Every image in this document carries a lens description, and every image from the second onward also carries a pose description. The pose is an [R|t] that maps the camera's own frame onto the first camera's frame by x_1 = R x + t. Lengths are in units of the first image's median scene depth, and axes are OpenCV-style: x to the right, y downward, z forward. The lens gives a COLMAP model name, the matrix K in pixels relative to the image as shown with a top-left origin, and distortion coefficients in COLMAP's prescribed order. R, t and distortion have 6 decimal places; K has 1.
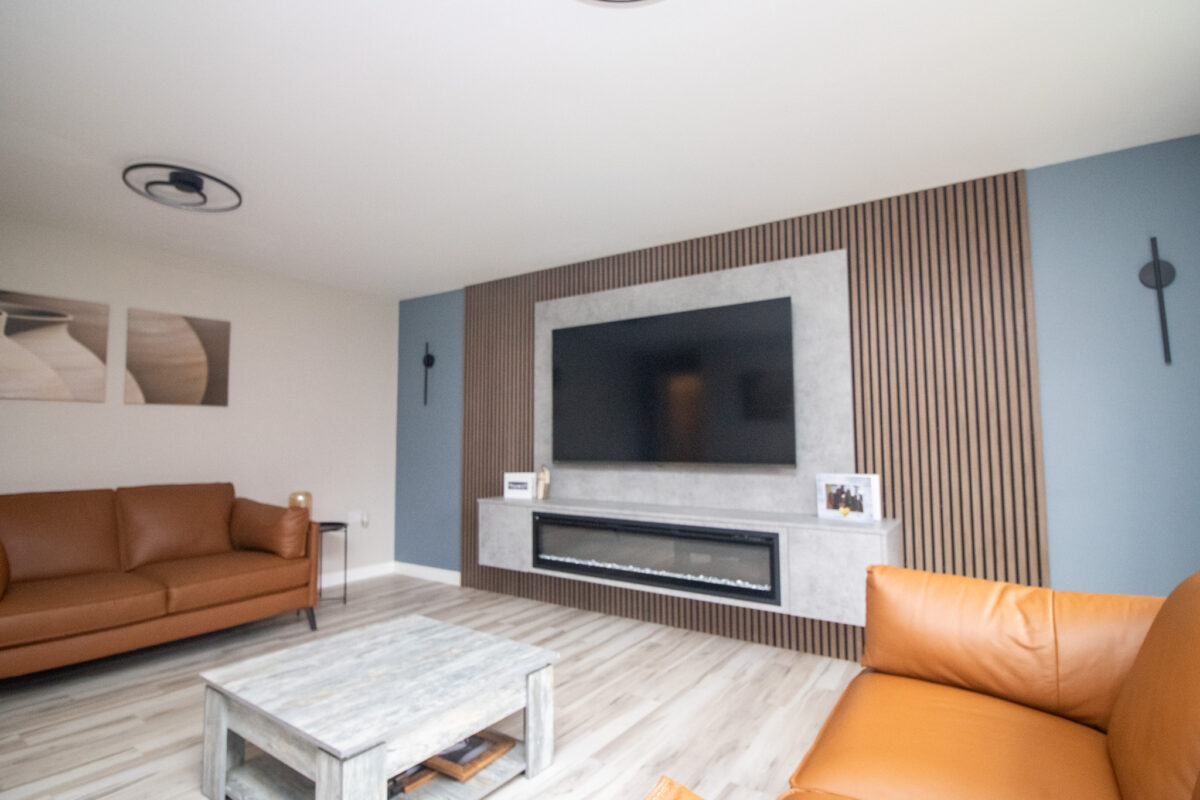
lens RADIAL K [[603.2, 0, 588.6], [0, 603.2, 388.2], [0, 0, 1]] dist [-0.016992, 0.000178]
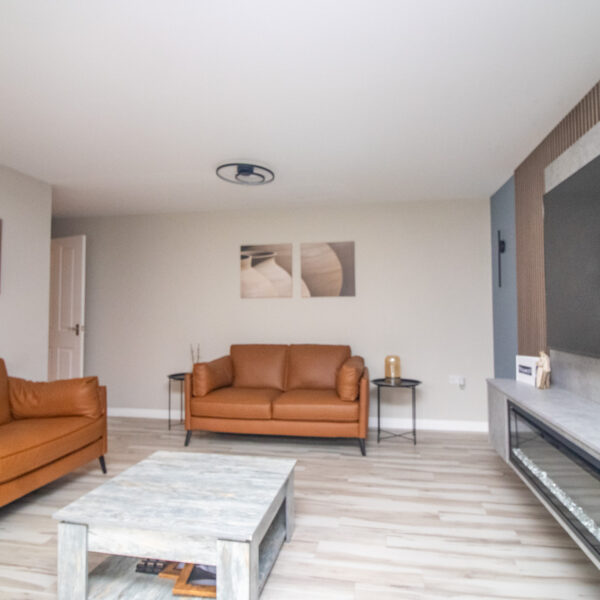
lens RADIAL K [[425.9, 0, 298.0], [0, 425.9, 295.7], [0, 0, 1]] dist [-0.002050, -0.007715]
pose [[0.426112, -0.035434, -0.903976, 0.396521], [0.075851, 0.997114, -0.003331, 0.025537], [0.901485, -0.067148, 0.427570, 0.479421]]
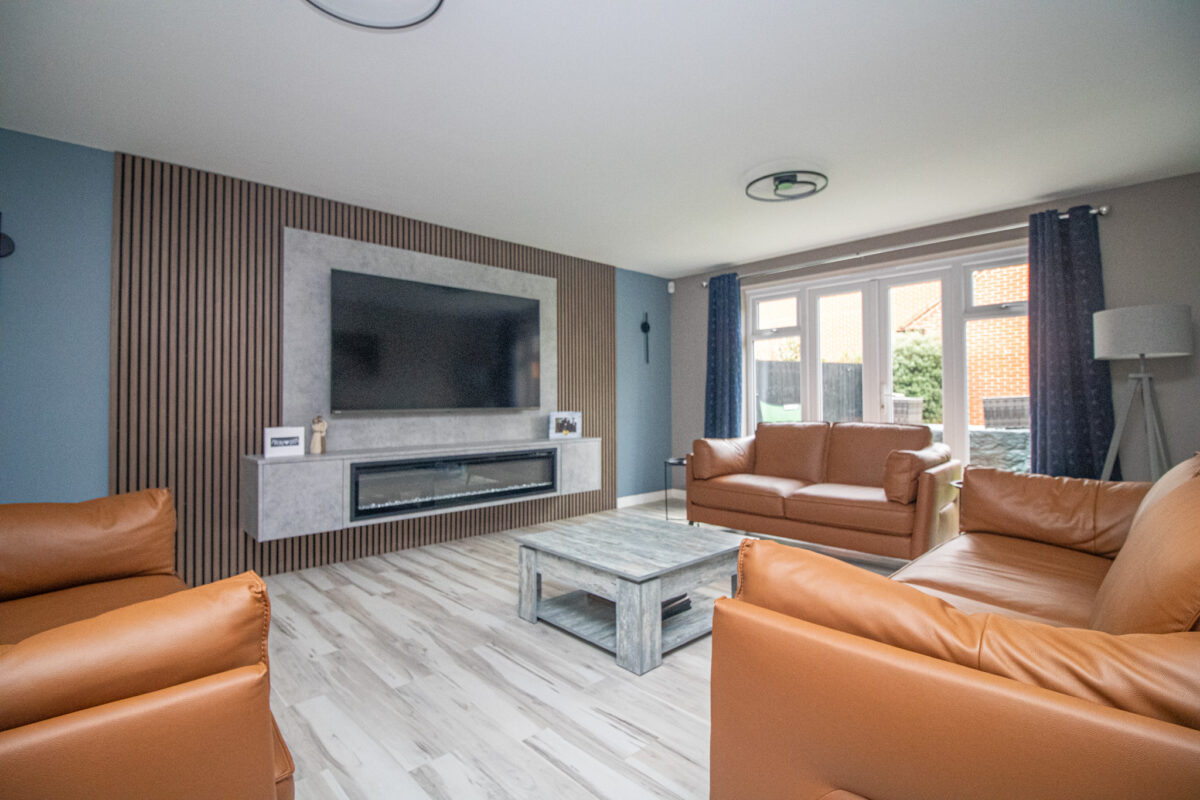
lens RADIAL K [[561.2, 0, 599.0], [0, 561.2, 395.8], [0, 0, 1]] dist [-0.001436, -0.012147]
pose [[0.193413, 0.020698, 0.980899, -0.951689], [-0.070556, 0.997482, -0.007135, 0.085631], [-0.978577, -0.067828, 0.194386, 0.497563]]
